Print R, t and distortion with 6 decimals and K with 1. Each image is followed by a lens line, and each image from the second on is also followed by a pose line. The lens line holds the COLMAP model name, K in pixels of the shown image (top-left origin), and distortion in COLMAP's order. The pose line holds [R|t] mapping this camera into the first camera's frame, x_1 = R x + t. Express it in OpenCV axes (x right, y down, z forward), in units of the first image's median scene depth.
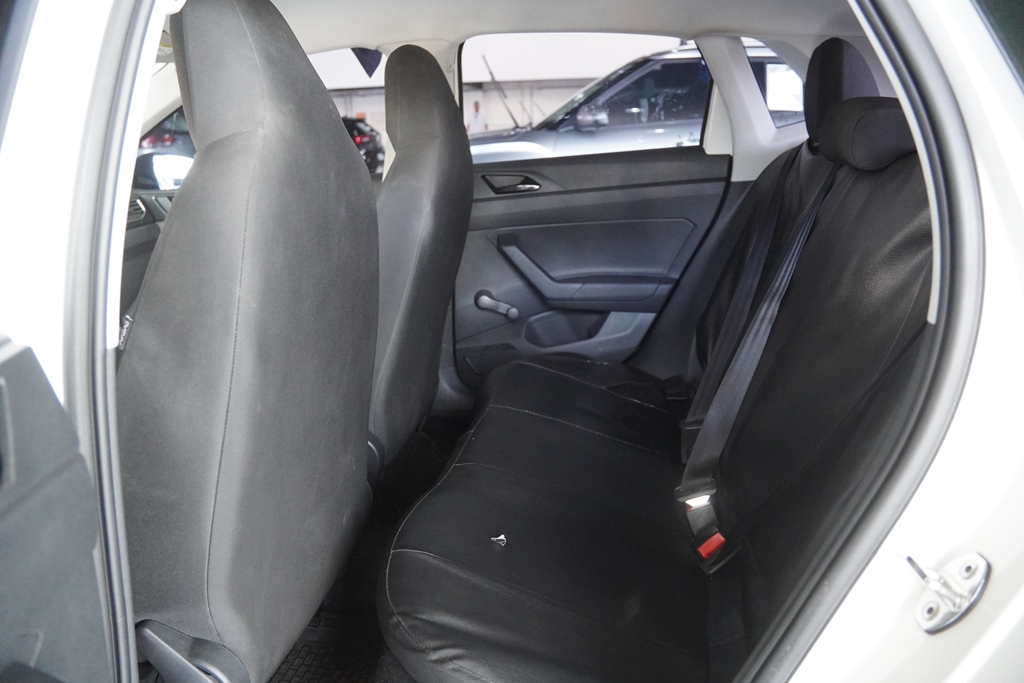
lens RADIAL K [[779.1, 0, 512.0], [0, 779.1, 341.5], [0, 0, 1]] dist [-0.138541, 0.103869]
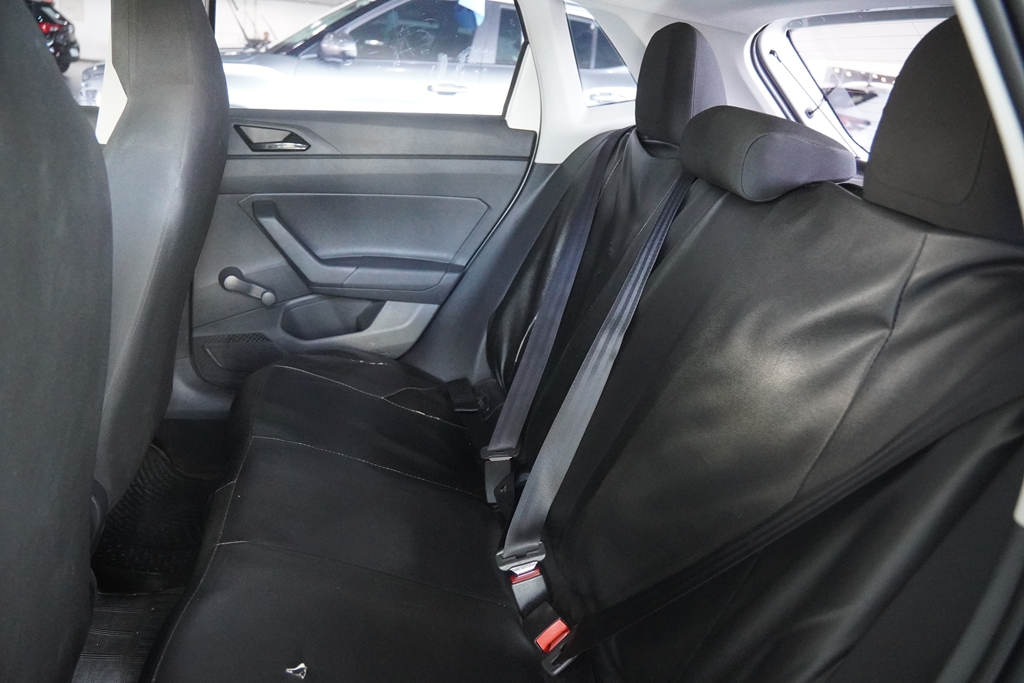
lens RADIAL K [[779.1, 0, 512.0], [0, 779.1, 341.5], [0, 0, 1]] dist [-0.138541, 0.103869]
pose [[0.934306, 0.012888, 0.356238, -0.048271], [-0.044871, 0.995649, 0.081663, -0.070603], [-0.353636, -0.092283, 0.930820, 0.155155]]
